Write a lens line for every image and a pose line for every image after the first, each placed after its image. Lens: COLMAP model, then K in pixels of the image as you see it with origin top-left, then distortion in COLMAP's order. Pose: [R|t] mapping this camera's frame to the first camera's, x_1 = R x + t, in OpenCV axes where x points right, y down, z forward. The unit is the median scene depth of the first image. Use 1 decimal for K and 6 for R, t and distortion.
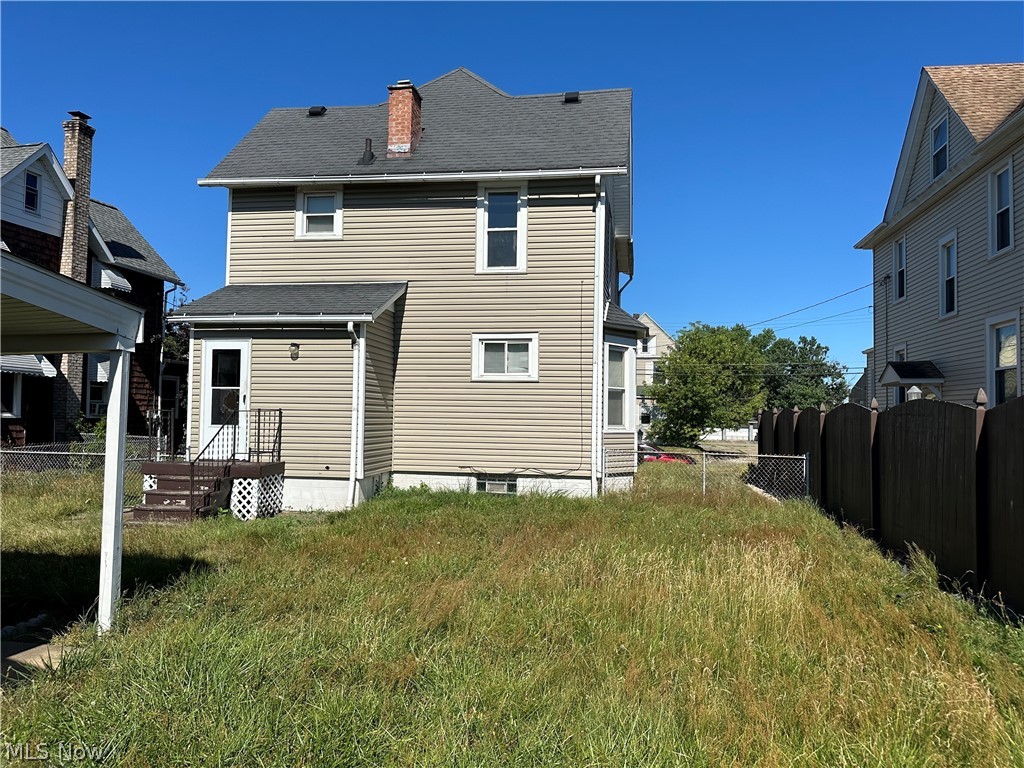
lens RADIAL K [[709.6, 0, 512.0], [0, 709.6, 384.0], [0, 0, 1]] dist [0.143116, -0.185817]
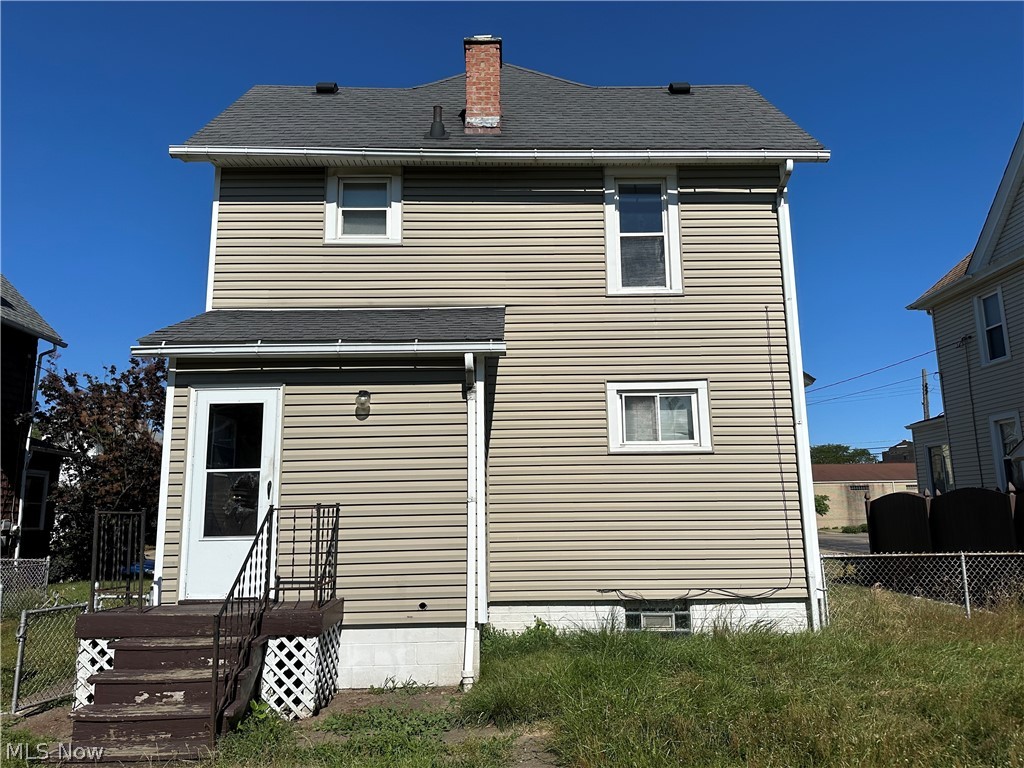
lens RADIAL K [[709.6, 0, 512.0], [0, 709.6, 384.0], [0, 0, 1]] dist [0.143116, -0.185817]
pose [[0.981711, 0.003859, 0.190340, -0.273142], [0.021622, 0.991065, -0.131612, 0.016890], [-0.189147, 0.133321, 0.972856, 0.368417]]
